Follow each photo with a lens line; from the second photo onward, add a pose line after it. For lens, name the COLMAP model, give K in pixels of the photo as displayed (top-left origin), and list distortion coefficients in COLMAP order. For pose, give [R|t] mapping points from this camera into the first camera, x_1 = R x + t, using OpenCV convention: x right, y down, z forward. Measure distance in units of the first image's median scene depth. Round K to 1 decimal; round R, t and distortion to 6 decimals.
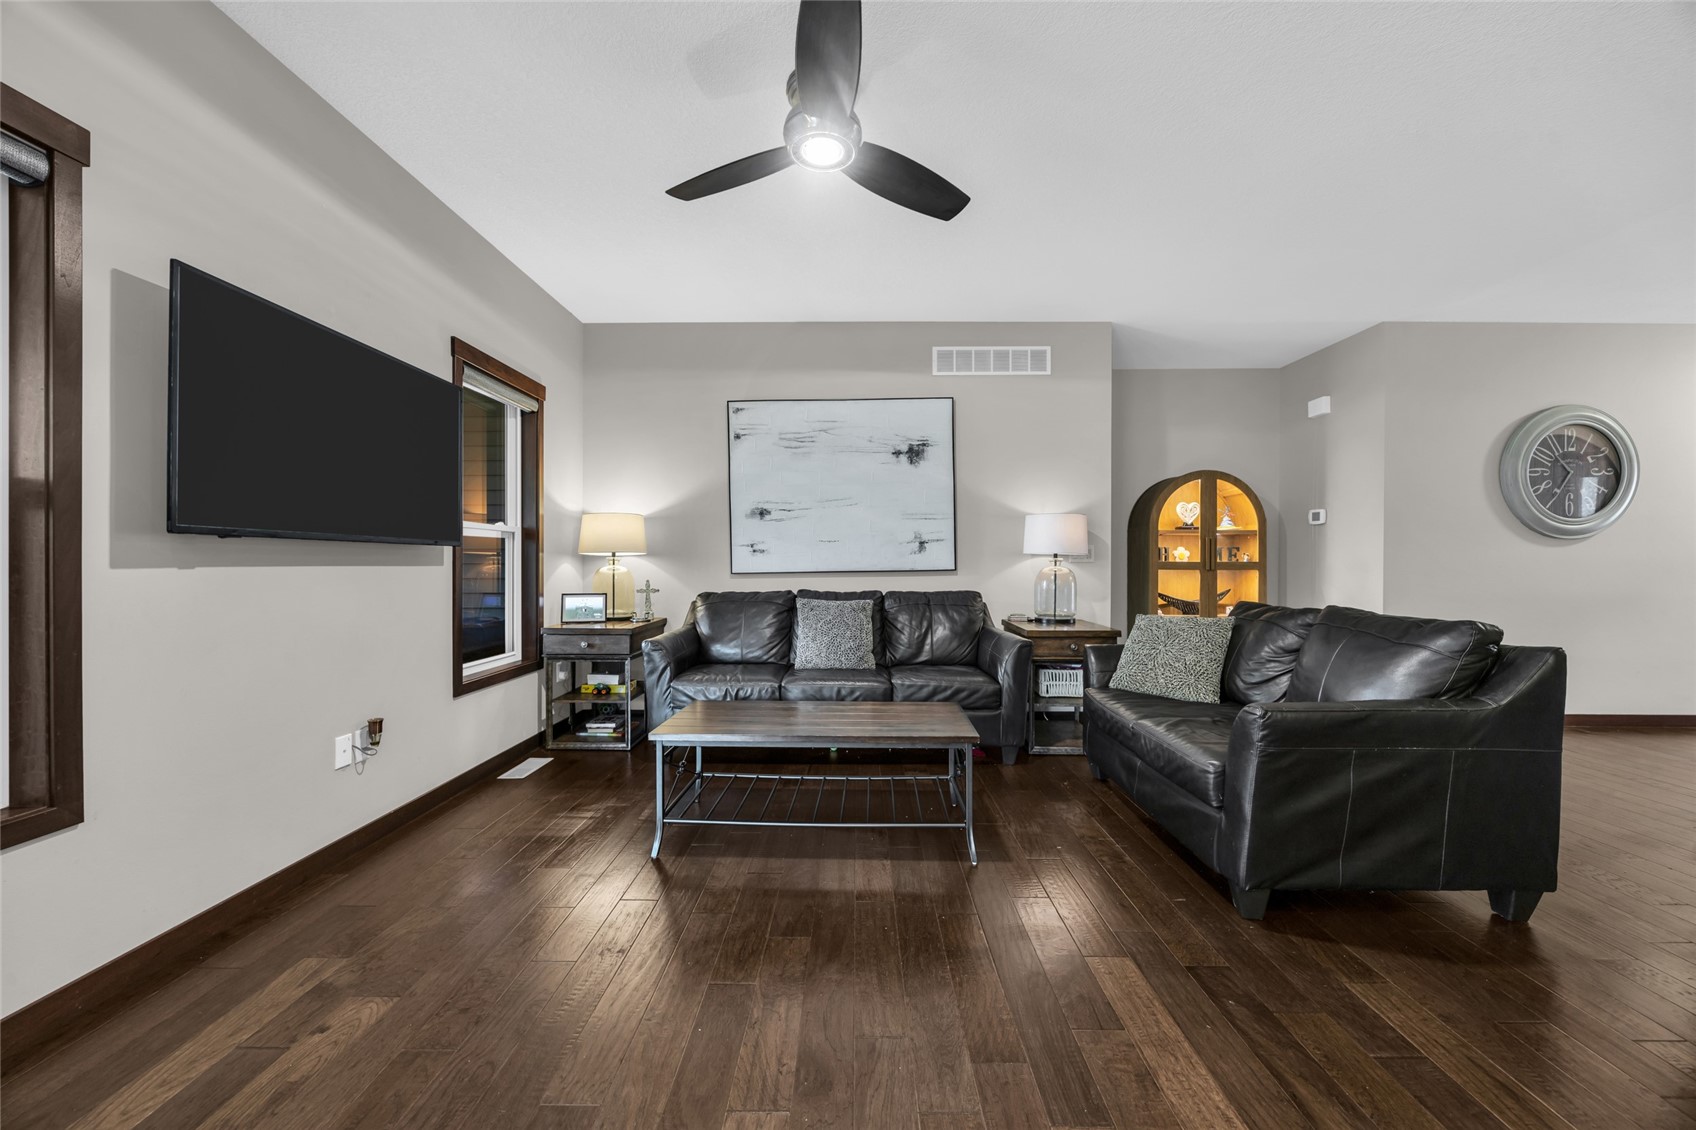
lens RADIAL K [[651.6, 0, 855.4], [0, 651.6, 563.7], [0, 0, 1]] dist [-0.002453, -0.000053]
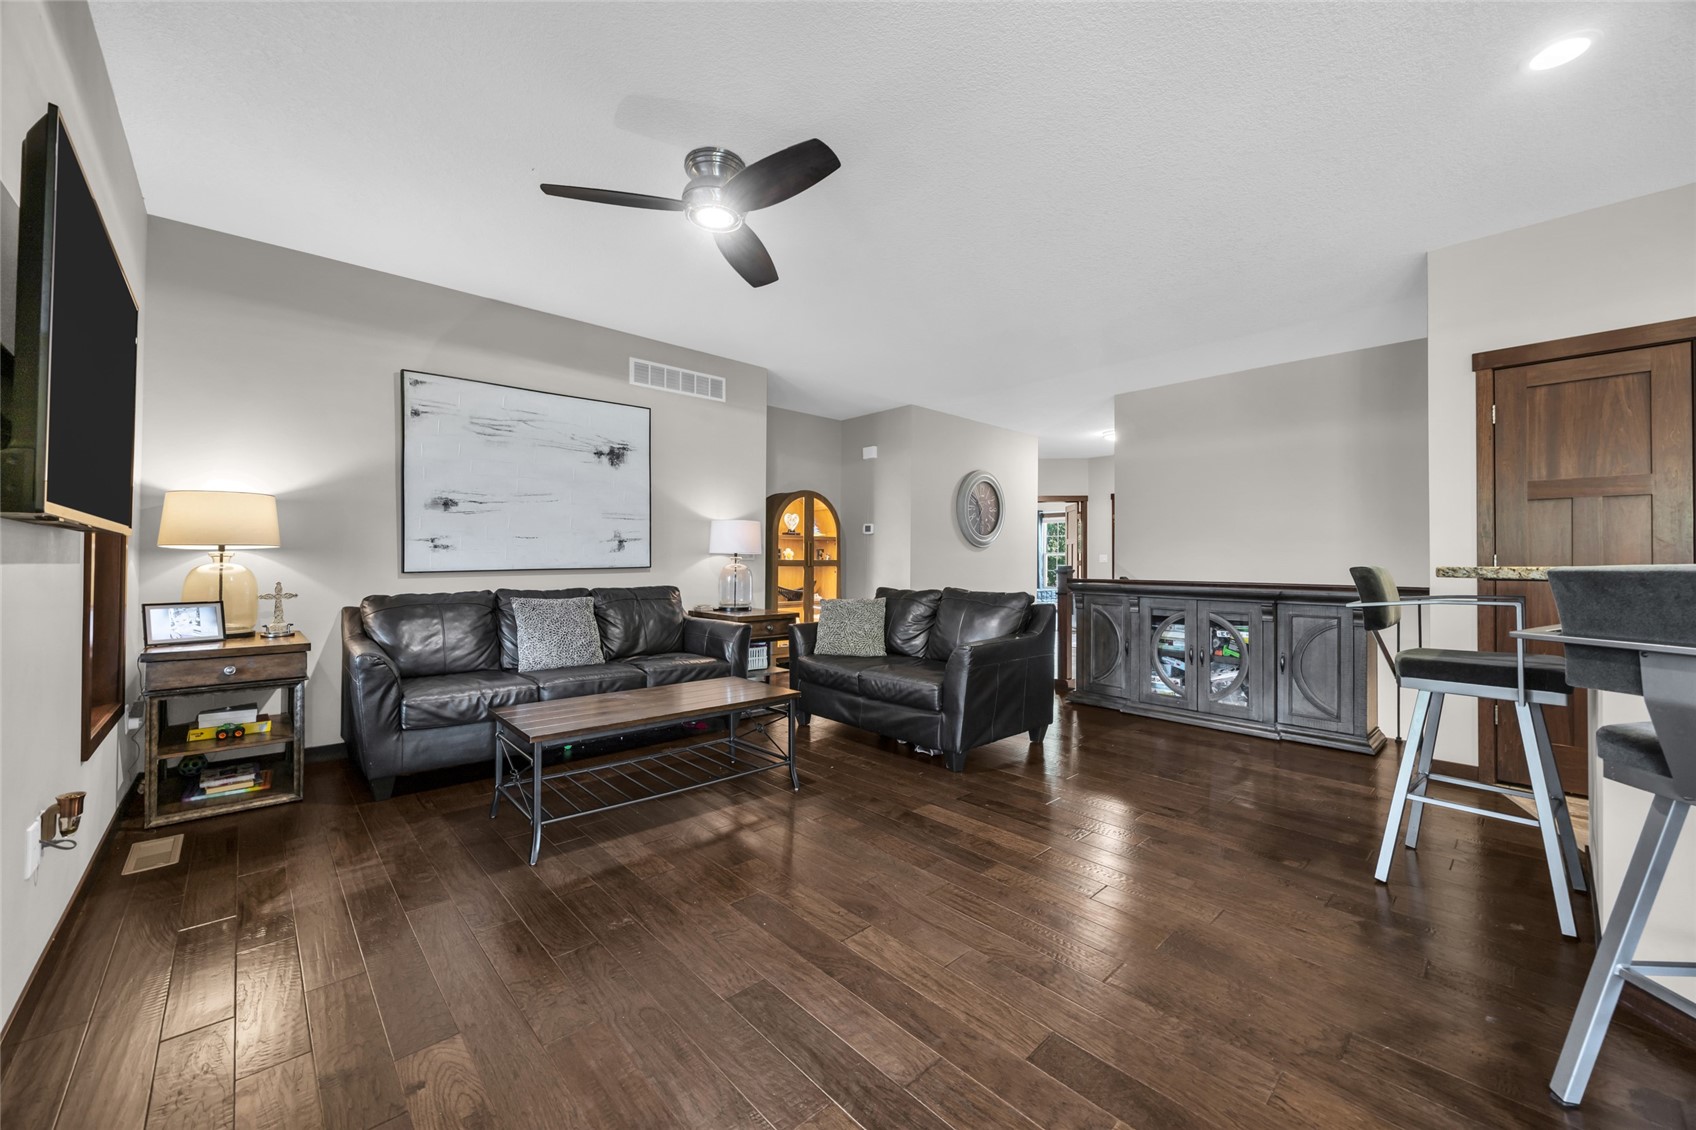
lens RADIAL K [[651.6, 0, 859.7], [0, 651.6, 550.6], [0, 0, 1]] dist [-0.002453, -0.000053]
pose [[0.719443, 0.012672, 0.694436, -0.361638], [-0.002301, 0.999872, -0.015862, -0.001357], [-0.694548, 0.009814, 0.719380, -0.024138]]
